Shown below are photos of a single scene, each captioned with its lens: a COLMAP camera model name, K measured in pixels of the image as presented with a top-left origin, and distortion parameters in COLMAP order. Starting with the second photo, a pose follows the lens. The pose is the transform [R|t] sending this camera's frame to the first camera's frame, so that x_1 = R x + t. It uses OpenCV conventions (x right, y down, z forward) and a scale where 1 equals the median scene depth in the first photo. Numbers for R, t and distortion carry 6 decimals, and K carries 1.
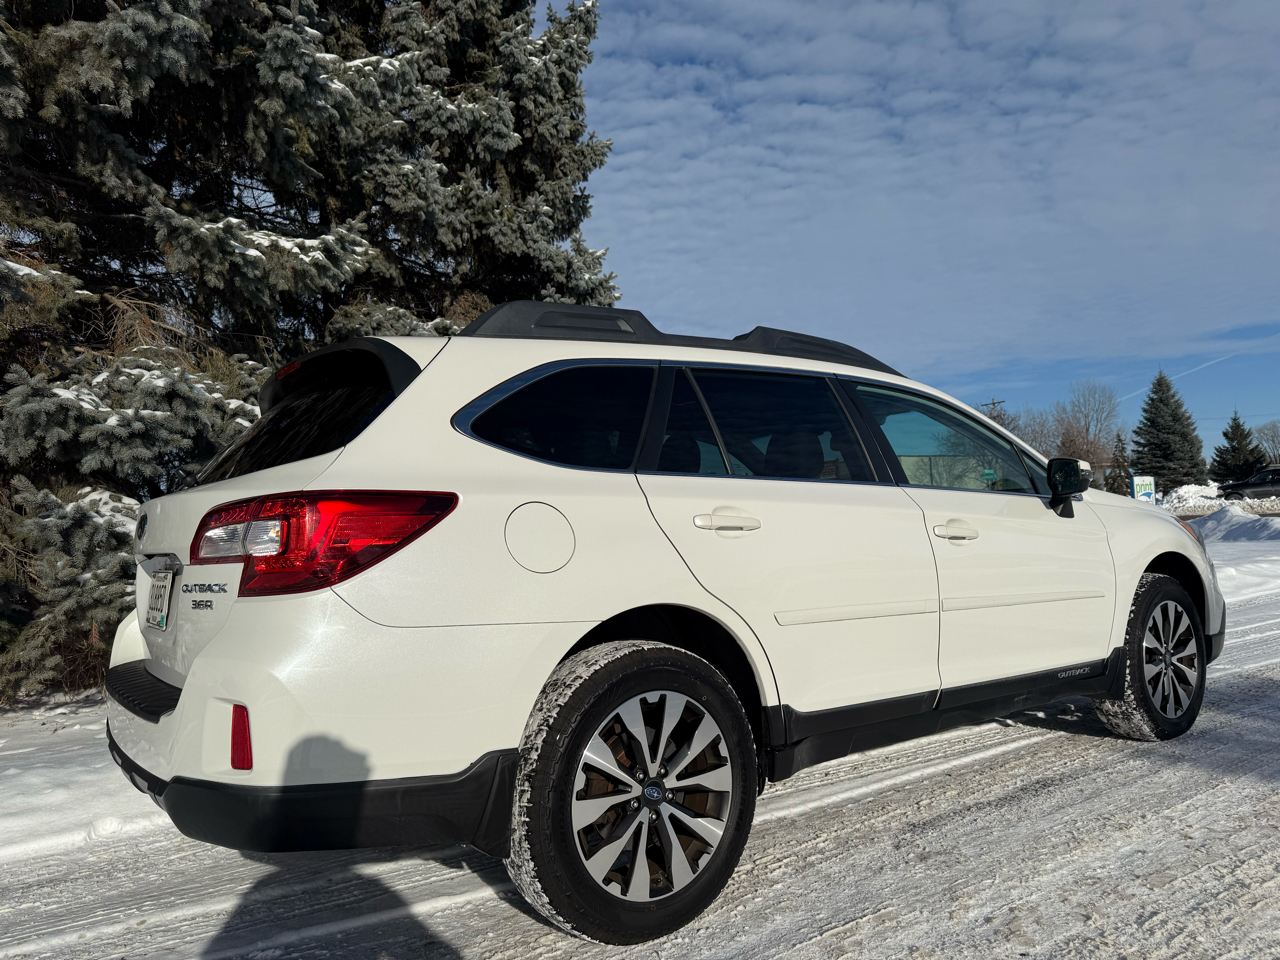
lens RADIAL K [[912.6, 0, 657.8], [0, 912.6, 492.8], [0, 0, 1]] dist [0.008294, -0.017047]
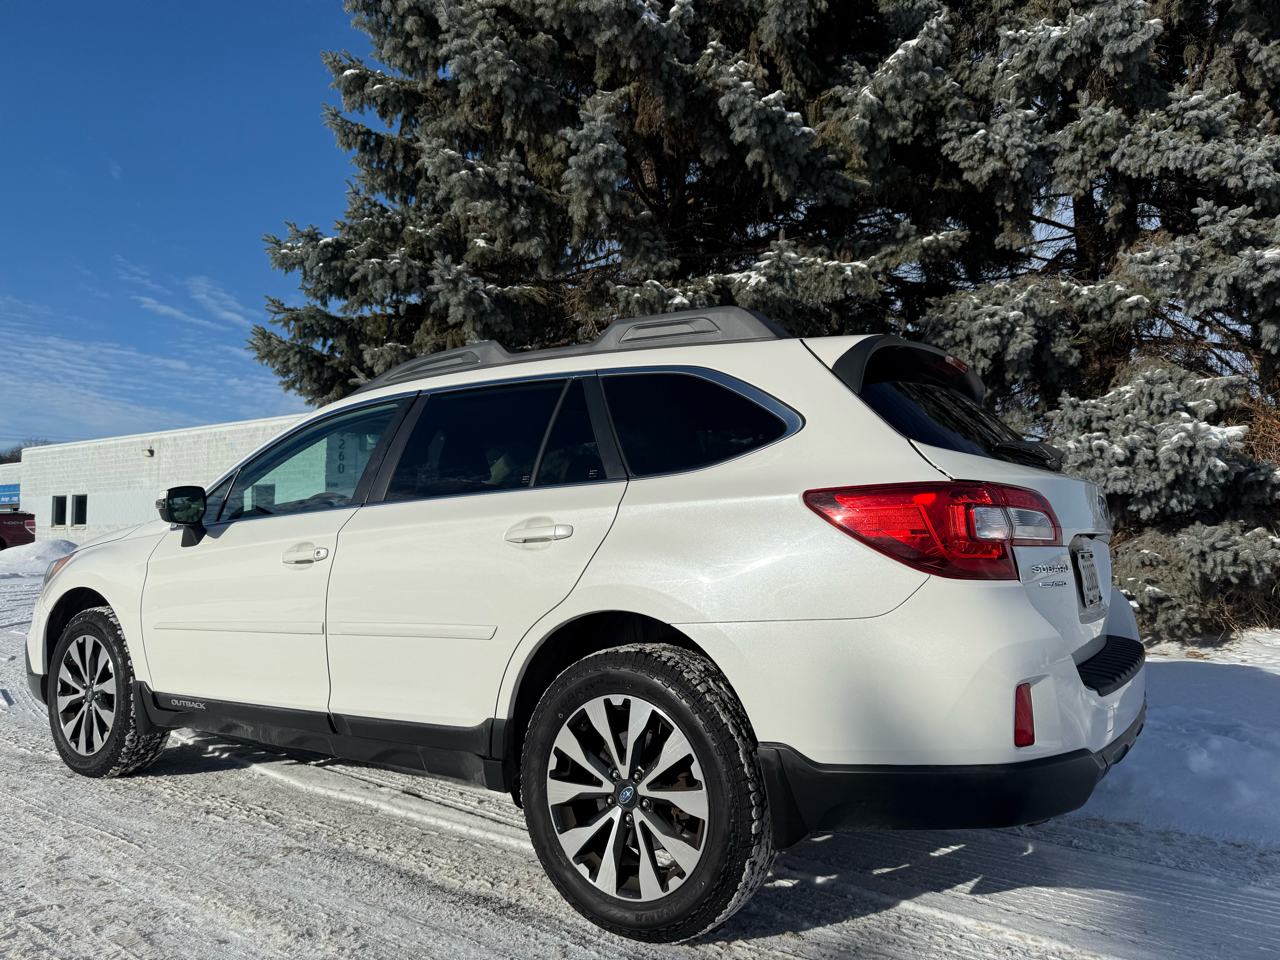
lens RADIAL K [[912.6, 0, 639.6], [0, 912.6, 480.1], [0, 0, 1]] dist [0.008294, -0.017047]
pose [[0.328490, -0.010588, -0.944448, 0.637206], [0.021380, 0.999764, -0.003772, -0.010622], [0.944265, -0.018953, 0.328639, 0.480179]]
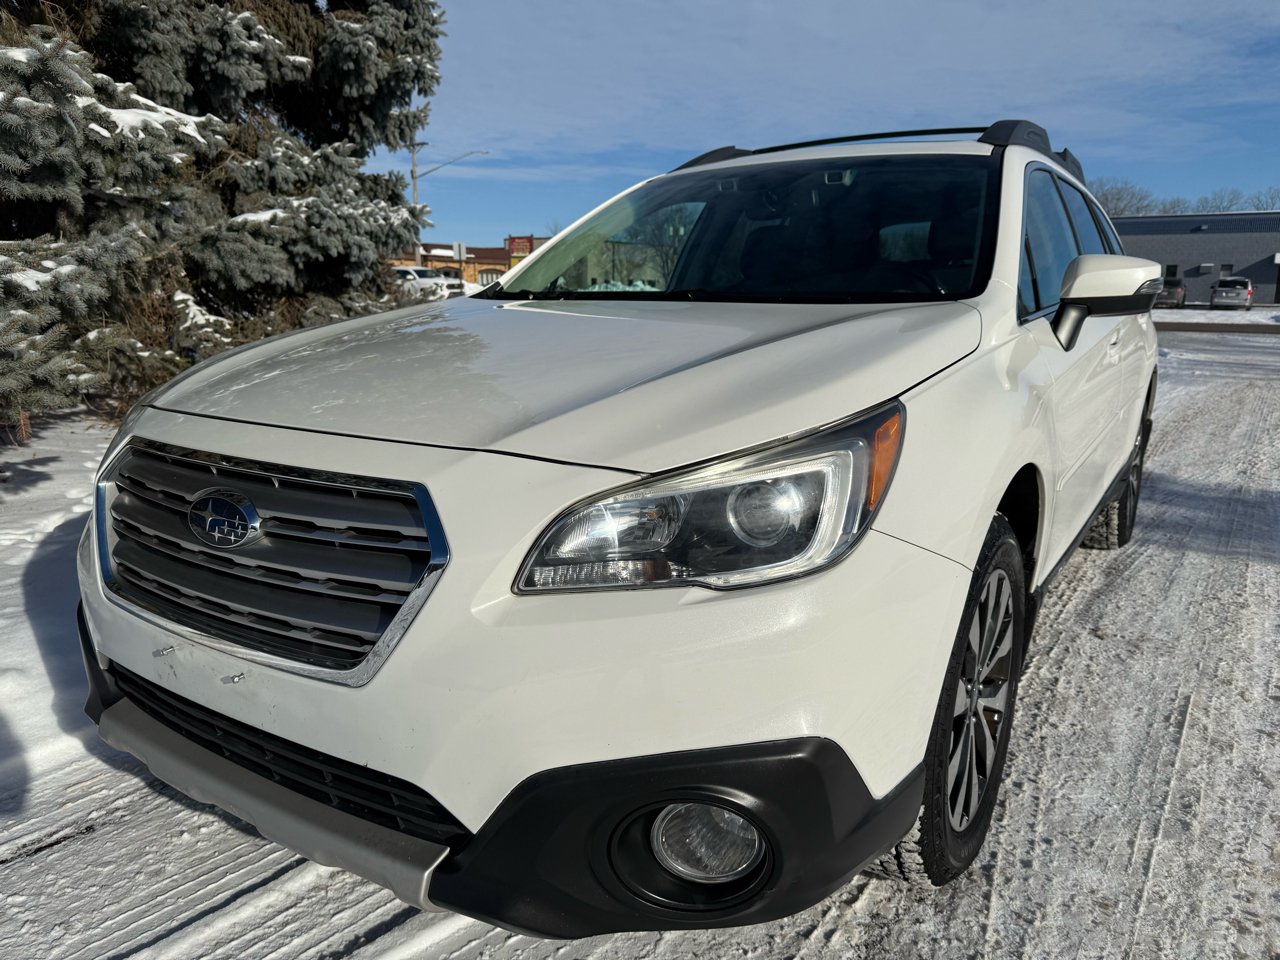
lens RADIAL K [[912.6, 0, 649.1], [0, 912.6, 482.7], [0, 0, 1]] dist [0.008294, -0.017047]
pose [[0.935060, -0.016559, 0.354102, -0.277925], [-0.066083, 0.973255, 0.220016, 0.006477], [-0.348275, -0.229128, 0.908958, 0.119078]]
